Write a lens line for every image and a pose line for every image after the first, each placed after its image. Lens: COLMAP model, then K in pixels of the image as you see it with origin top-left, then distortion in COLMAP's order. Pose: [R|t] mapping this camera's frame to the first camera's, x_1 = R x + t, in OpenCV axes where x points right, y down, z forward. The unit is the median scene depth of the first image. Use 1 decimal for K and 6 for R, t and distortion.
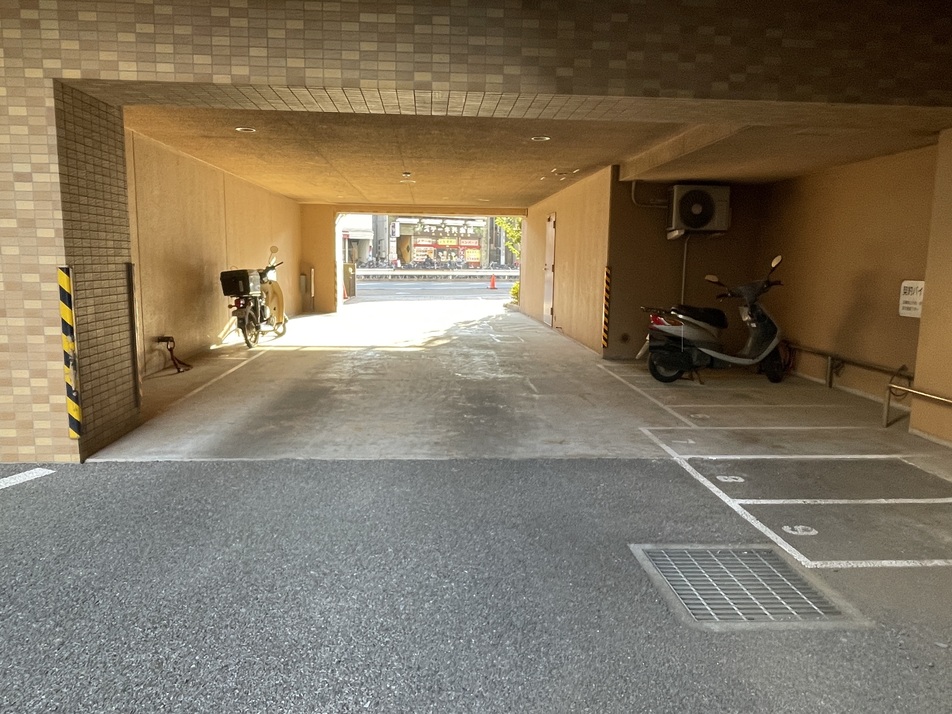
lens RADIAL K [[652.2, 0, 475.6], [0, 652.2, 356.3], [0, 0, 1]] dist [-0.036871, 0.015954]
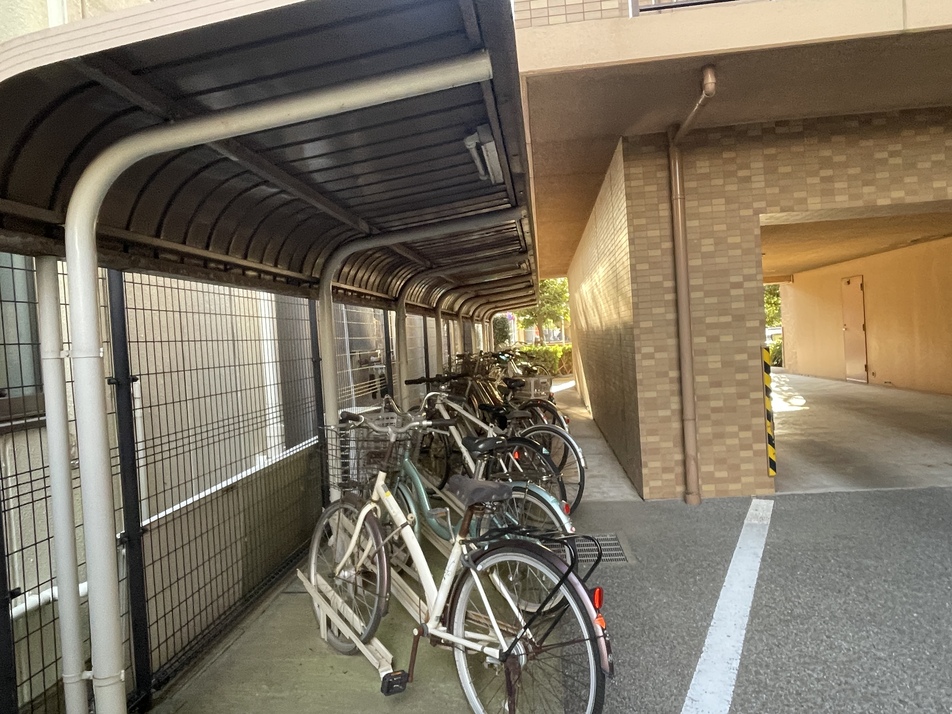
lens RADIAL K [[652.2, 0, 475.6], [0, 652.2, 356.3], [0, 0, 1]] dist [-0.036871, 0.015954]
pose [[0.978312, -0.078881, -0.191529, -1.000710], [0.055863, 0.990865, -0.122744, 0.014395], [0.199461, 0.109383, 0.973782, -0.463632]]
